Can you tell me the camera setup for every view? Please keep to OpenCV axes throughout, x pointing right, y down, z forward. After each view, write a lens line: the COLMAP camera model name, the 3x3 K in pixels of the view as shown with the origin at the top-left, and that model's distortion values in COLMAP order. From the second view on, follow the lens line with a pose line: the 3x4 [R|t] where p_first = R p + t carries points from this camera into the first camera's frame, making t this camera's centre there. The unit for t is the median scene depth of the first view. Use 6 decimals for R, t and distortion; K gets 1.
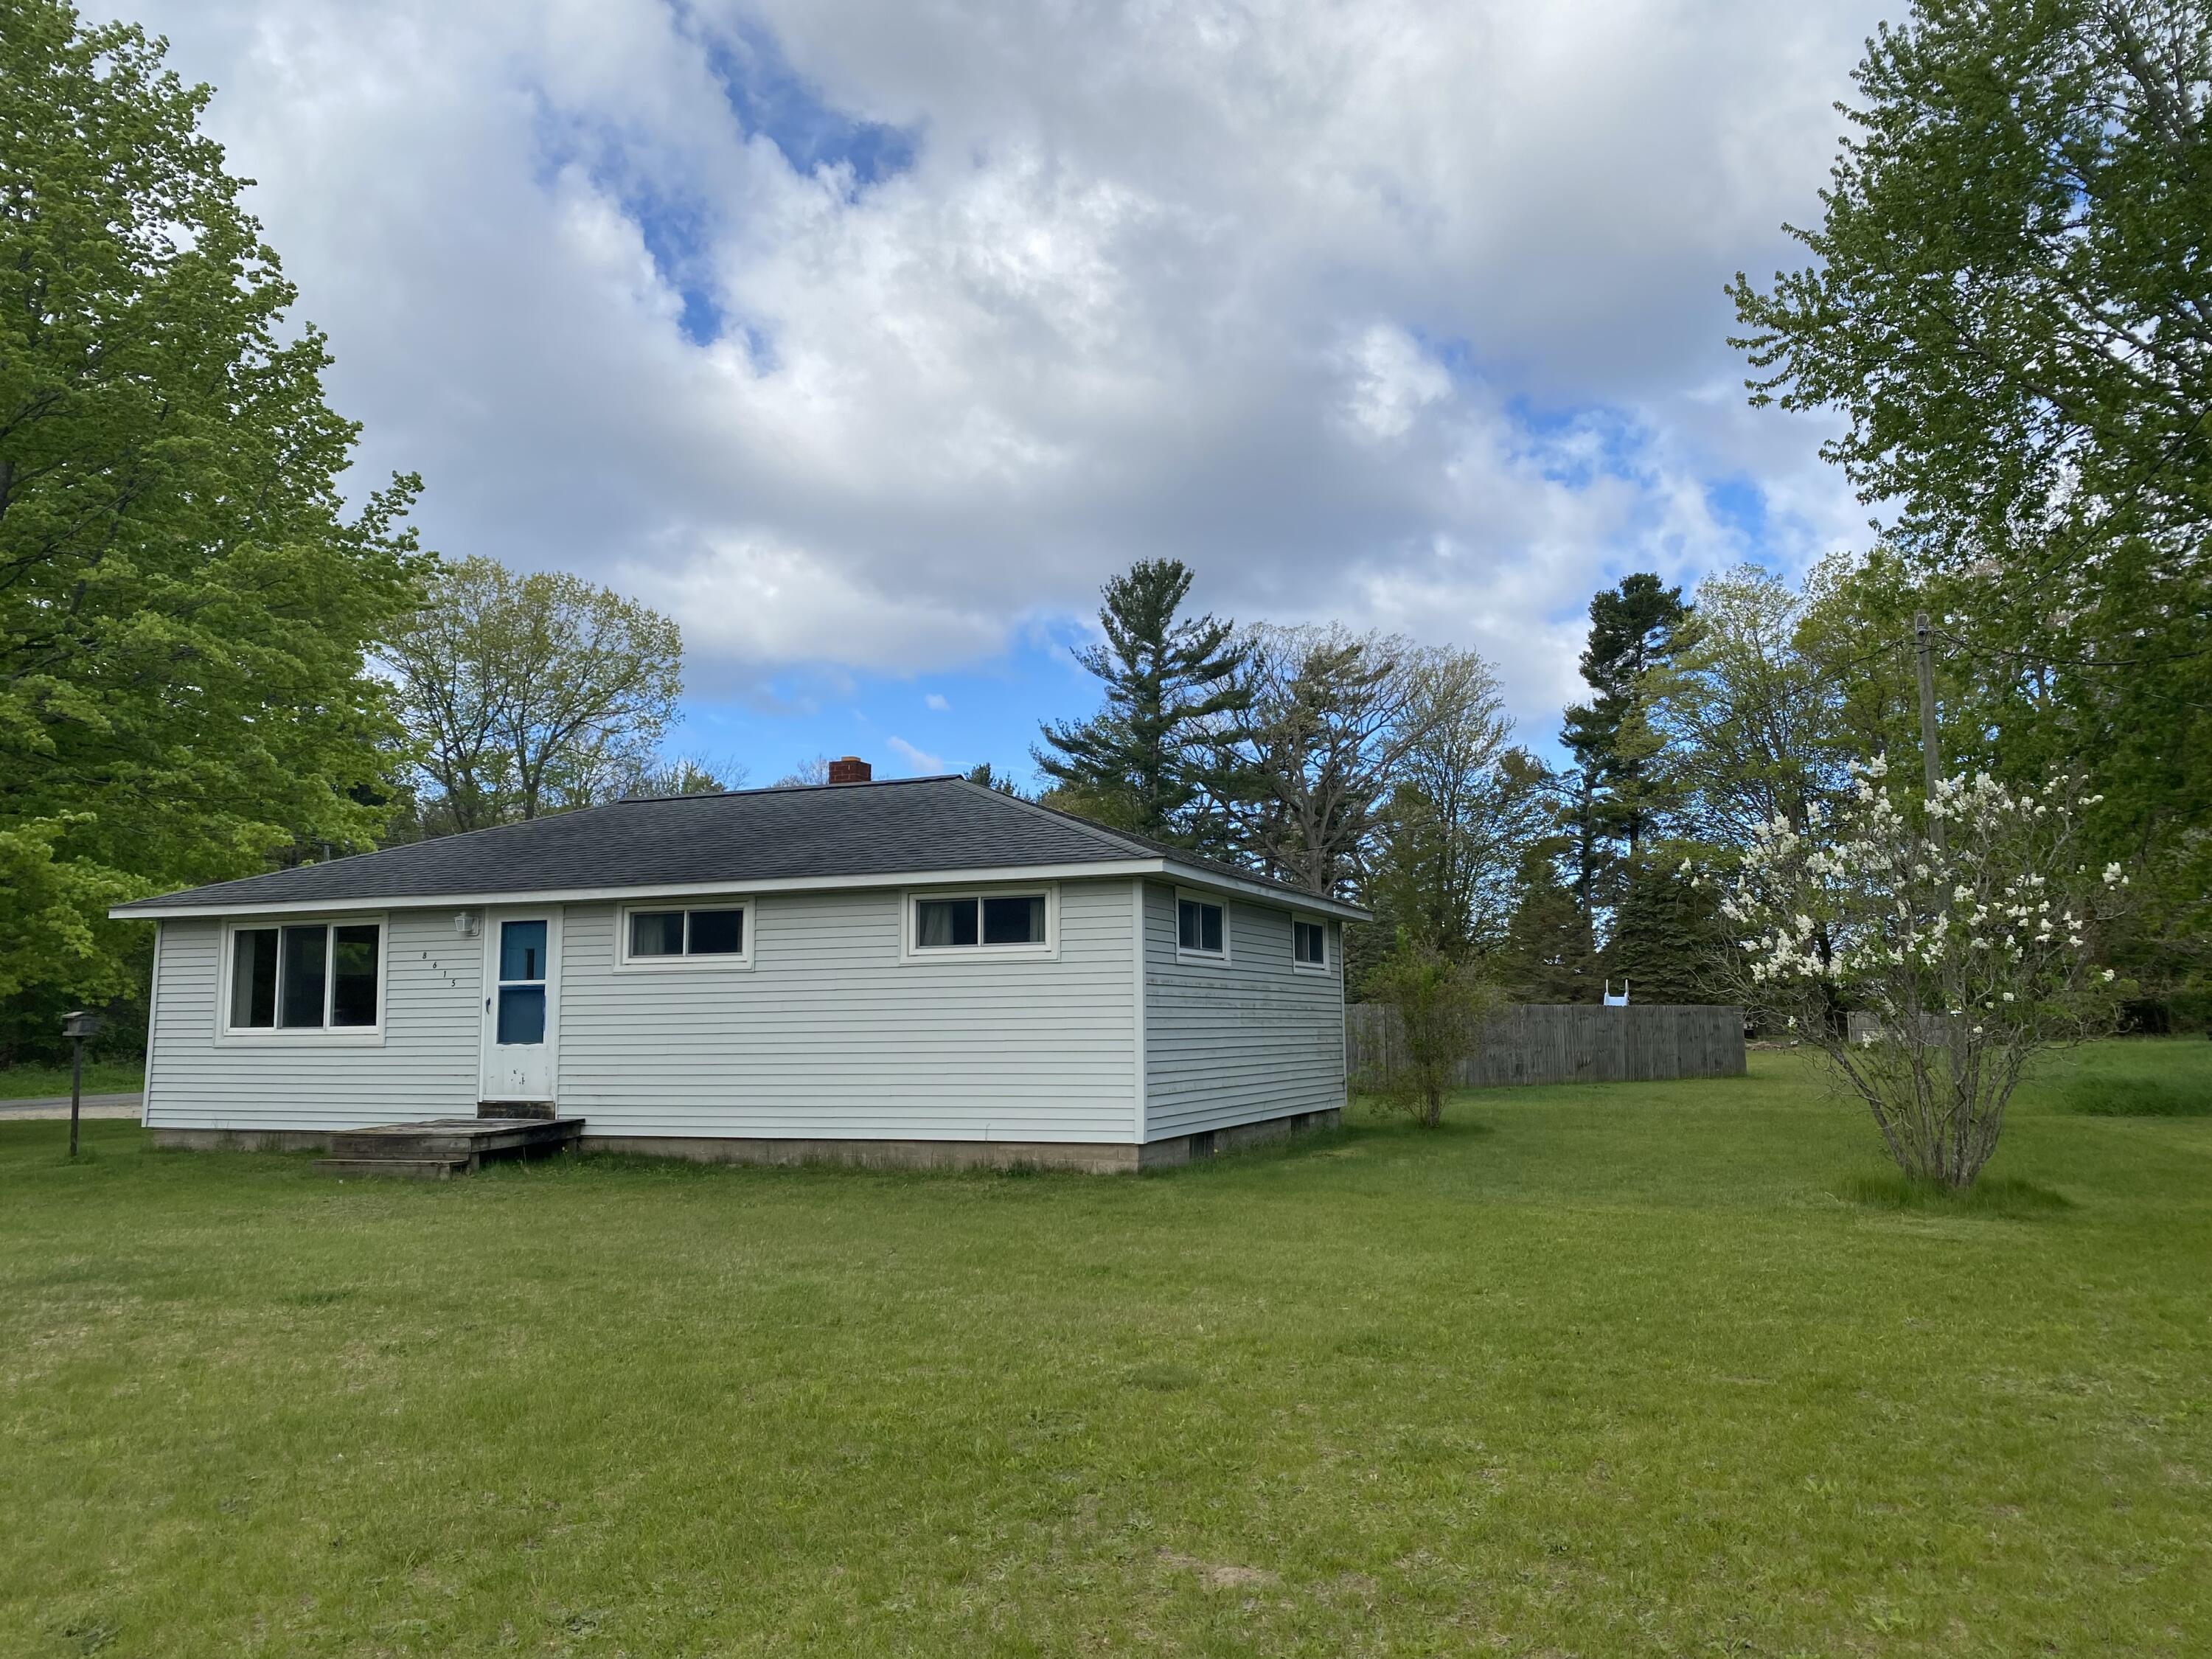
lens RADIAL K [[1673.7, 0, 1106.0], [0, 1673.7, 829.5], [0, 0, 1]] dist [0.117470, -0.252390]
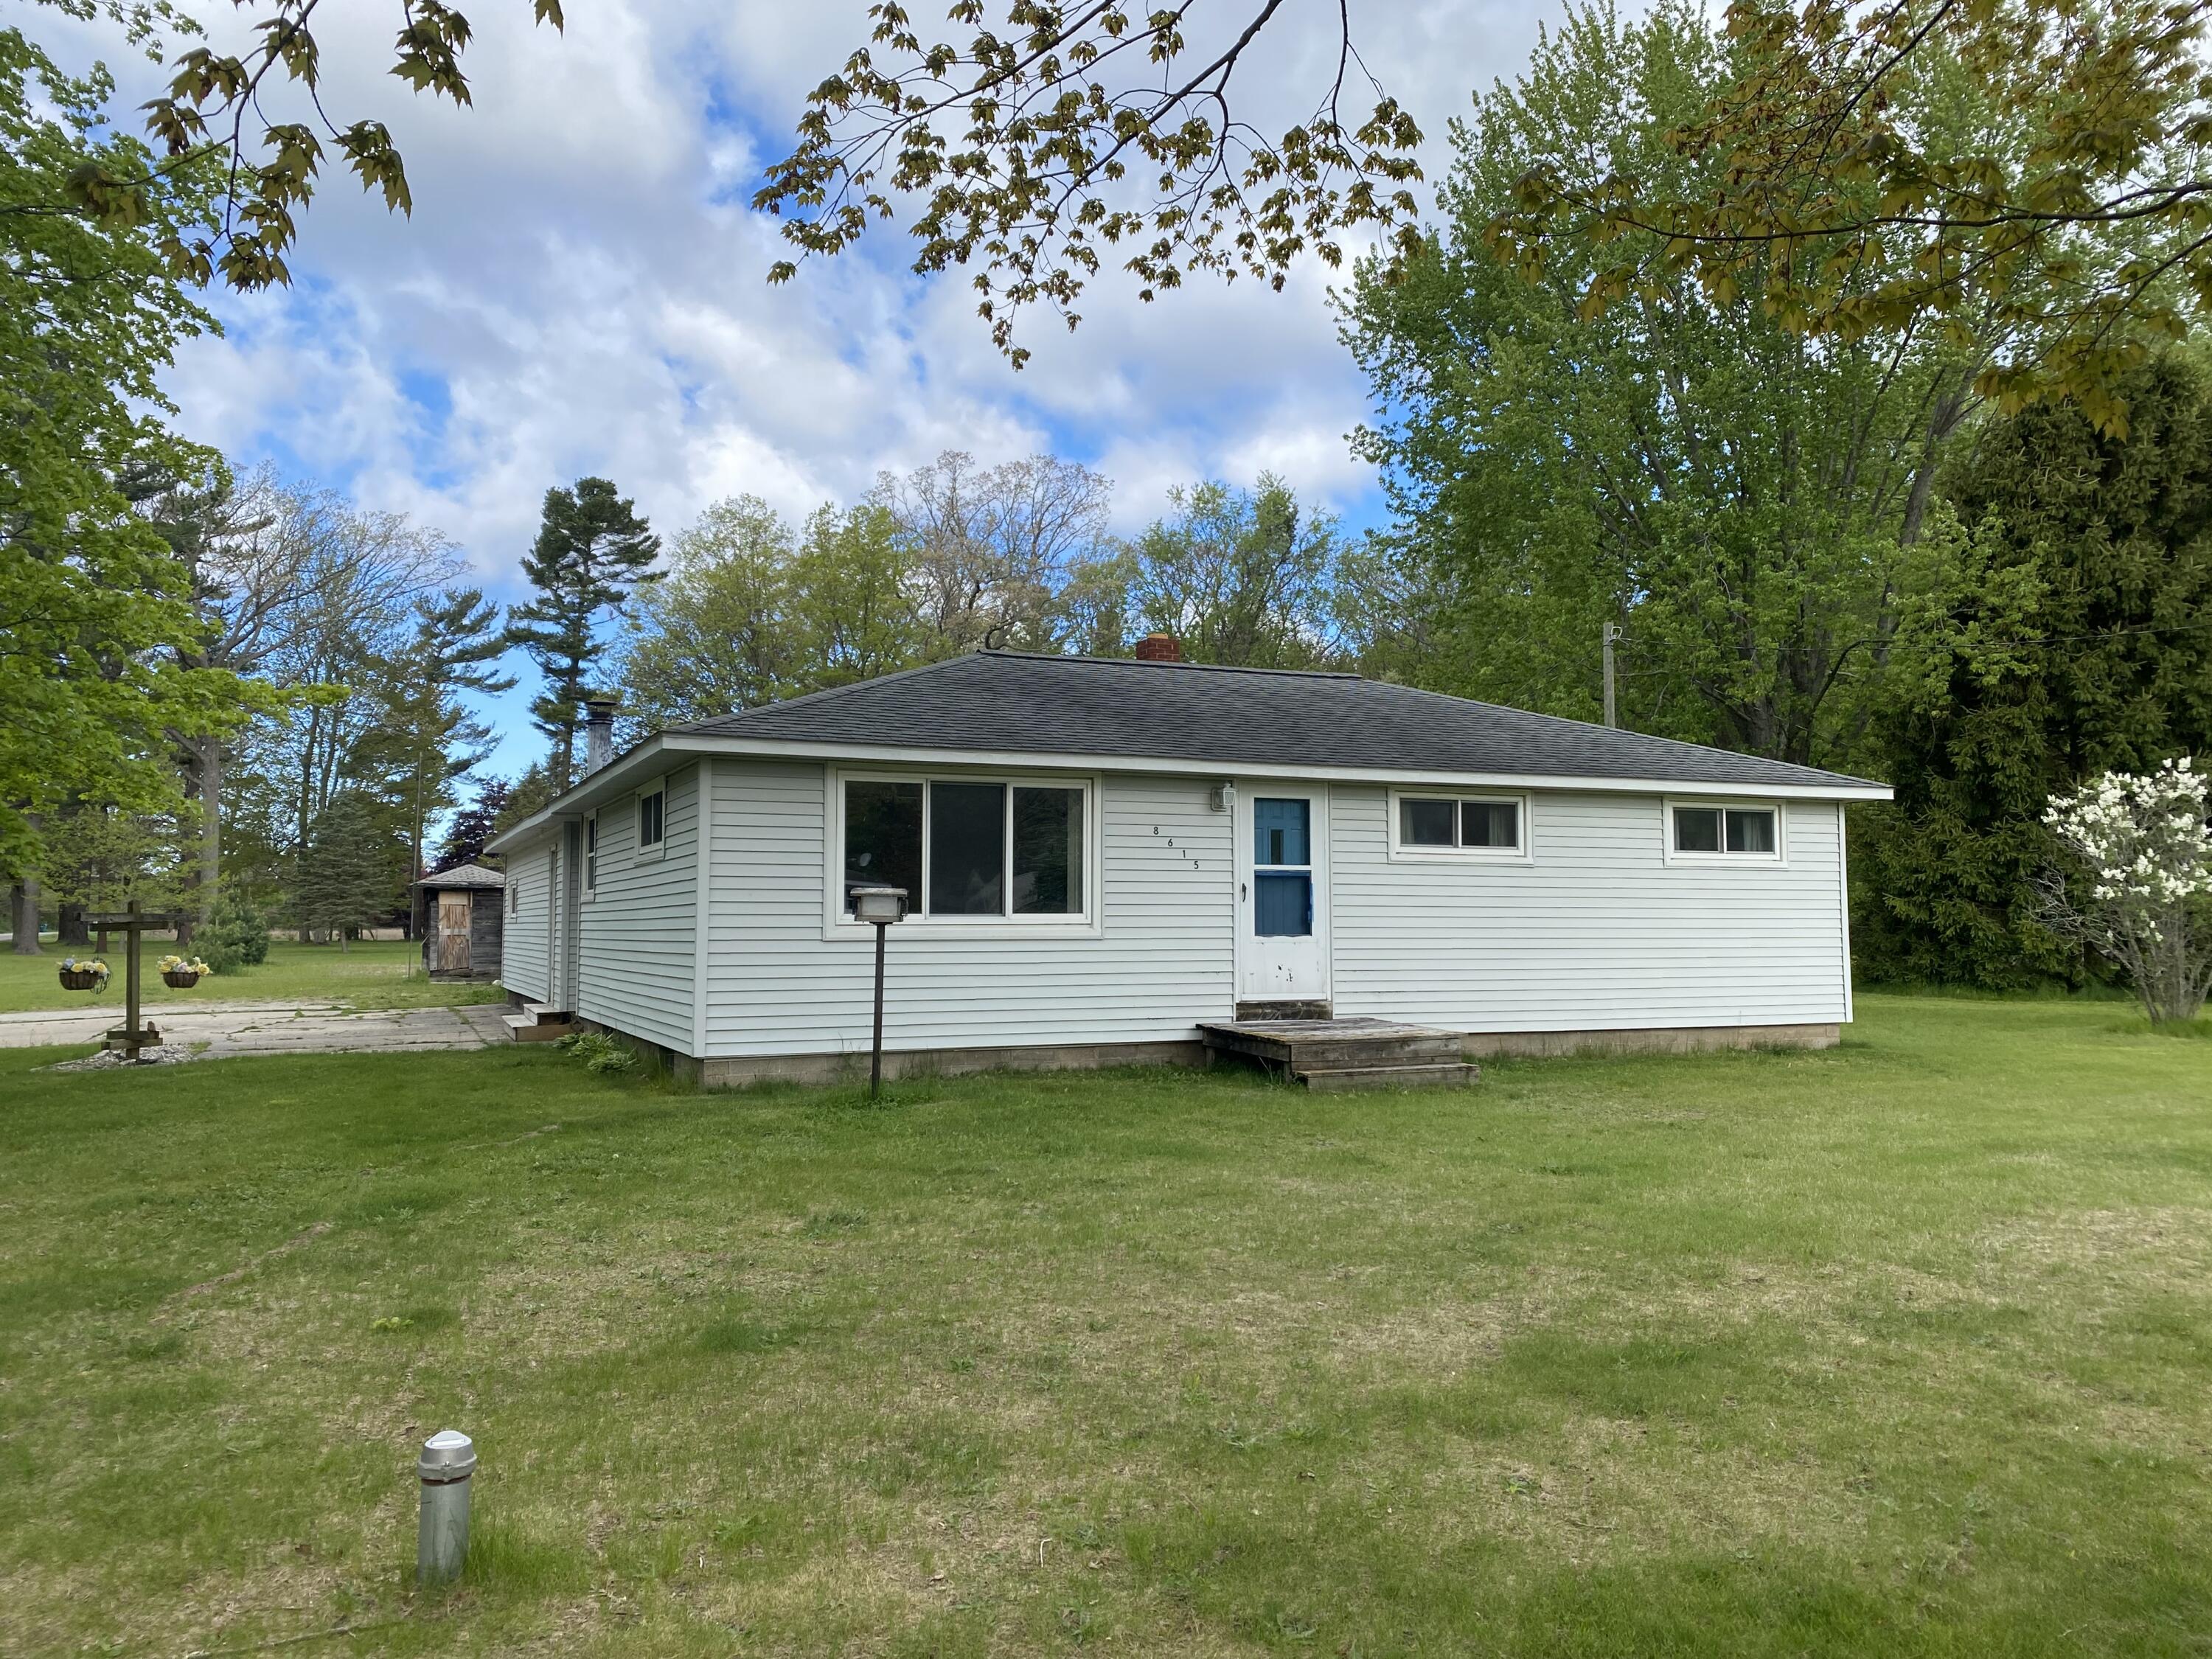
lens RADIAL K [[1673.7, 0, 1106.0], [0, 1673.7, 829.5], [0, 0, 1]] dist [0.117470, -0.252390]
pose [[0.695492, 0.049304, 0.716840, -0.215578], [-0.088042, 0.995973, 0.016917, 0.013332], [-0.713119, -0.074878, 0.697032, 0.095392]]
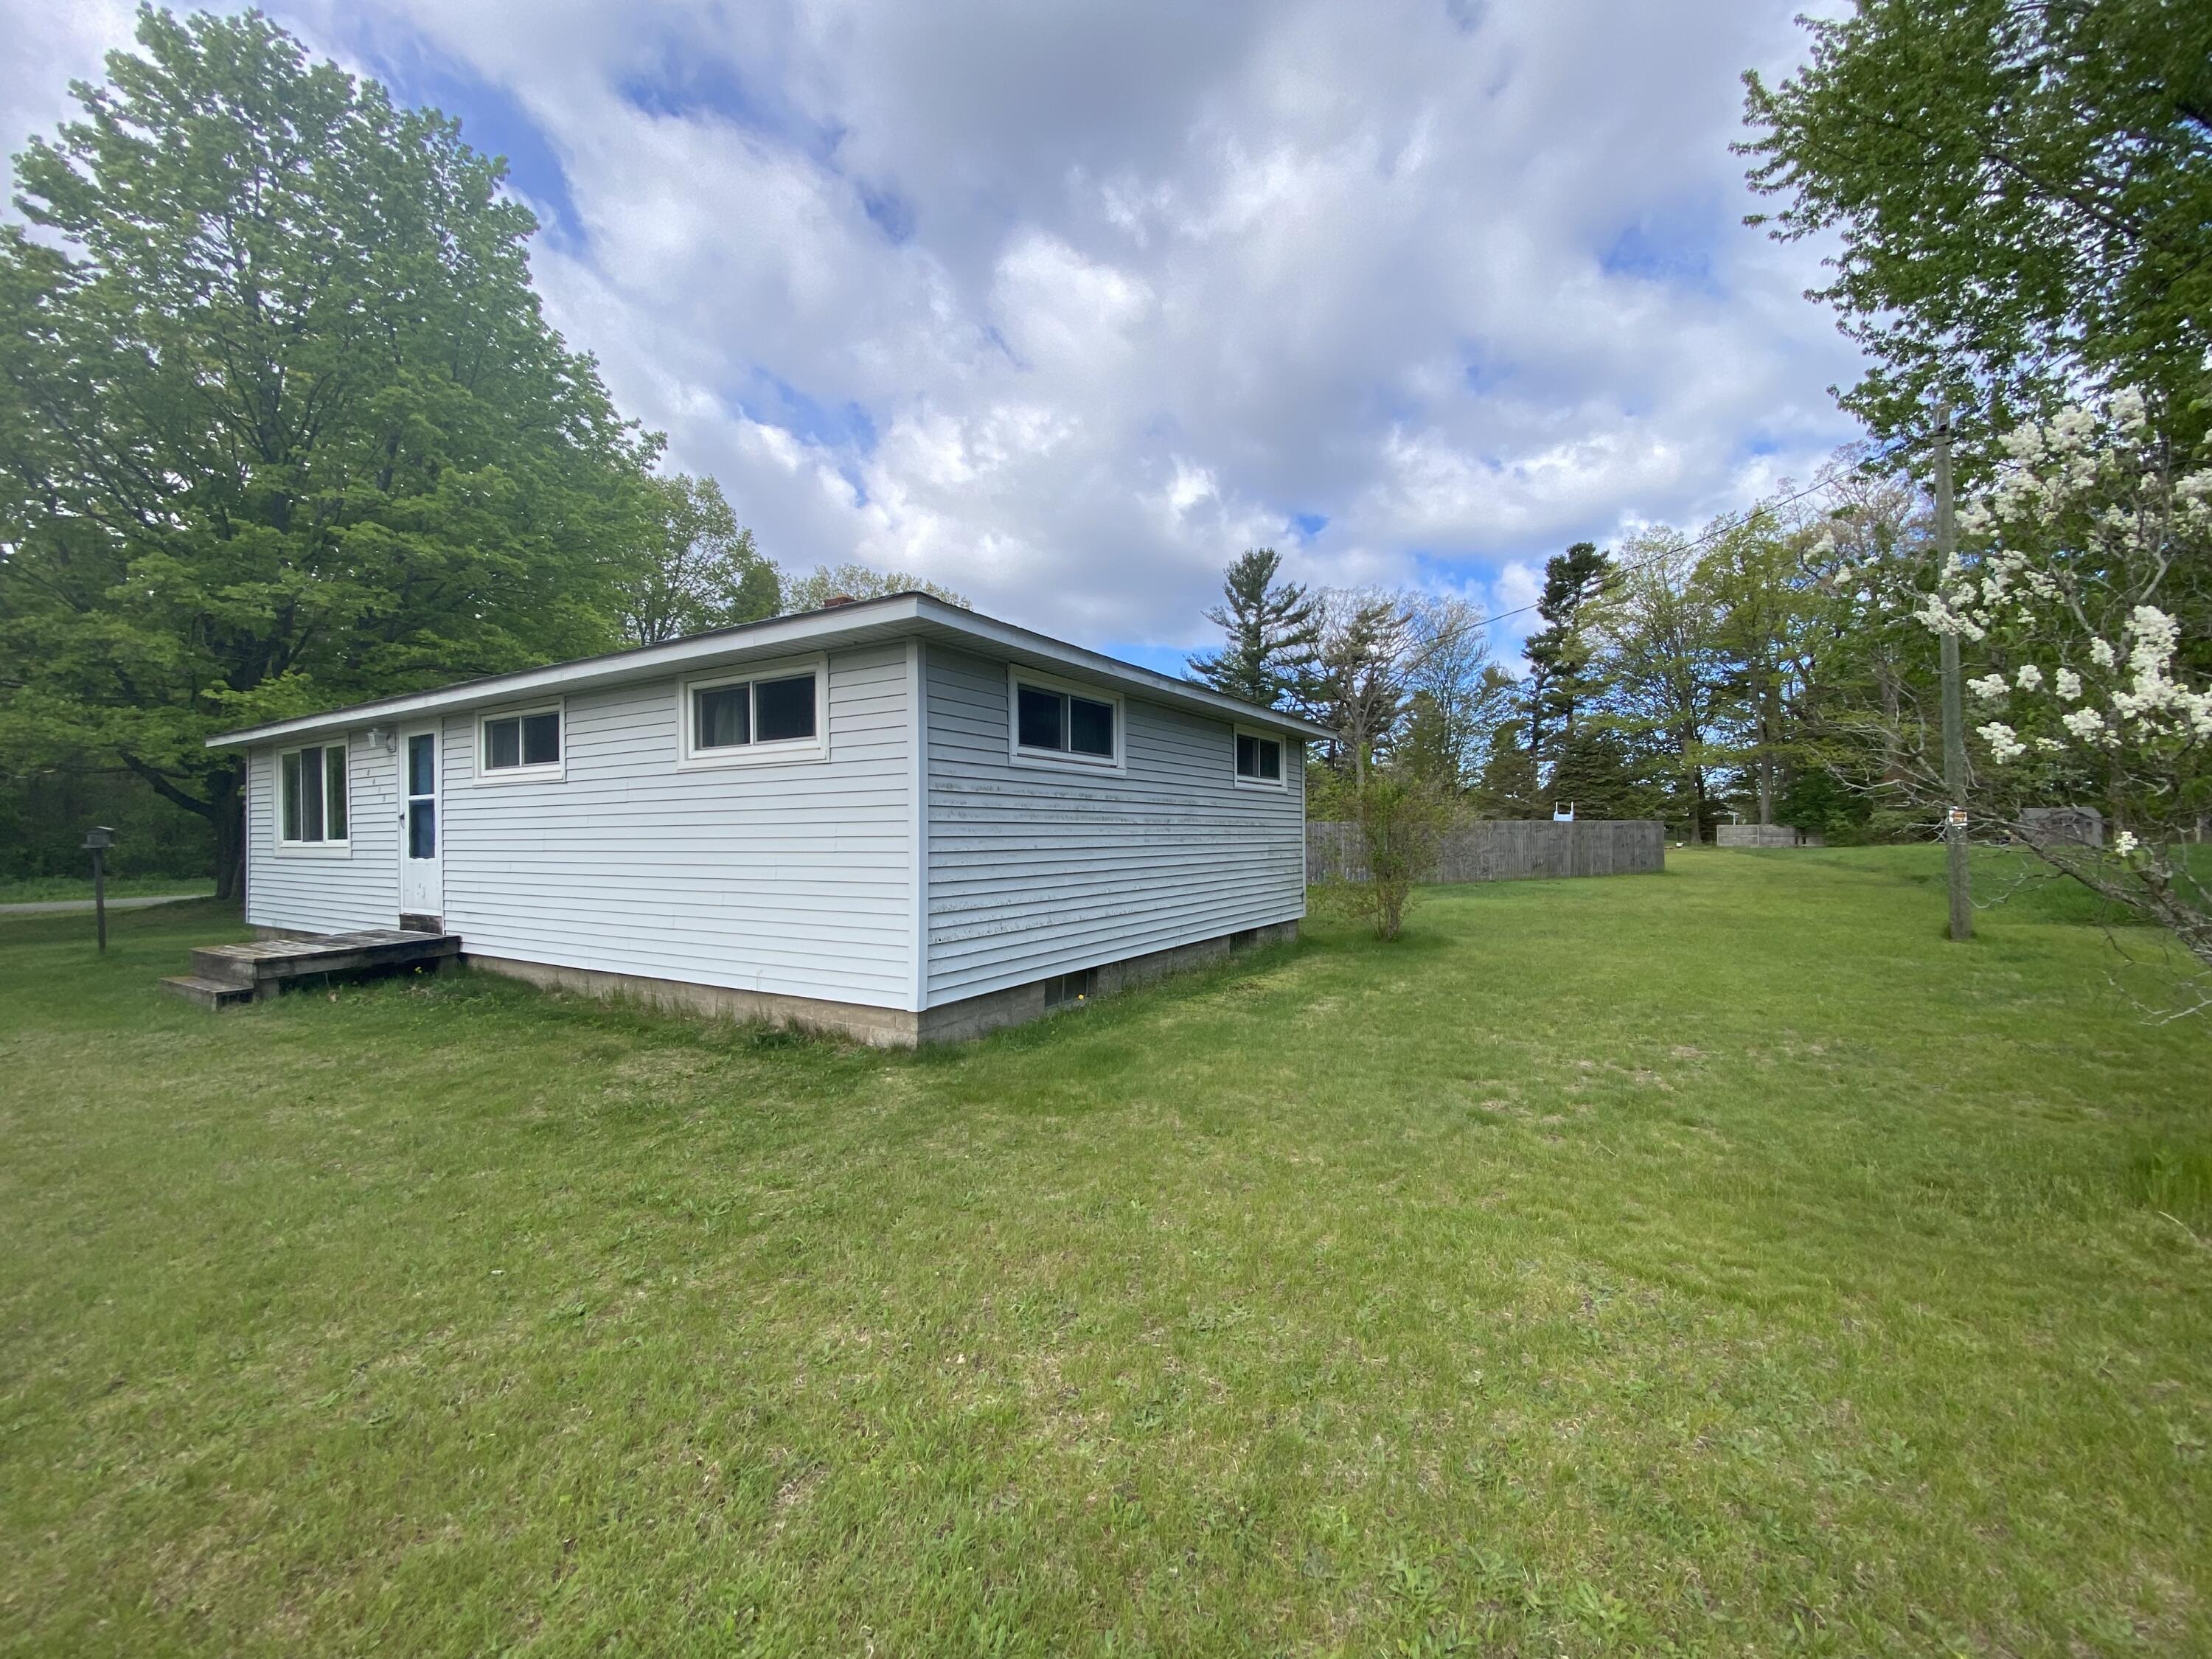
lens RADIAL K [[885.0, 0, 1091.7], [0, 885.0, 828.6], [0, 0, 1]] dist [0.041409, -0.035177]
pose [[0.983799, -0.001582, -0.179266, 0.028511], [0.021169, 0.993990, 0.107402, 0.012476], [0.178019, -0.109456, 0.977920, 0.114923]]
